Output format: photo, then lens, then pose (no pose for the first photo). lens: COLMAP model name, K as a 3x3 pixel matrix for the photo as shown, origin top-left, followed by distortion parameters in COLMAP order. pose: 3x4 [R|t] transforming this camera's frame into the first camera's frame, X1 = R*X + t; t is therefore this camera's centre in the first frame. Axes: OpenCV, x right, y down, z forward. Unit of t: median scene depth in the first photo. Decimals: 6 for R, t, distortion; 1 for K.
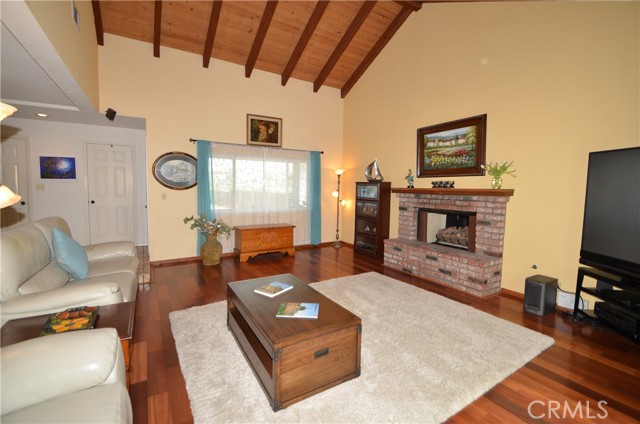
lens RADIAL K [[279.6, 0, 316.4], [0, 279.6, 208.4], [0, 0, 1]] dist [-0.006010, -0.007388]
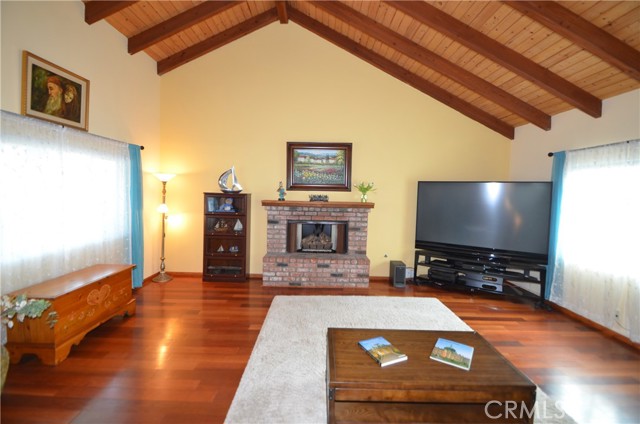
lens RADIAL K [[279.6, 0, 321.6], [0, 279.6, 208.3], [0, 0, 1]] dist [-0.006010, -0.007388]
pose [[0.510410, -0.048762, 0.858547, -0.471601], [0.050090, 0.998382, 0.026925, -0.070631], [-0.858471, 0.029261, 0.512027, 0.400951]]
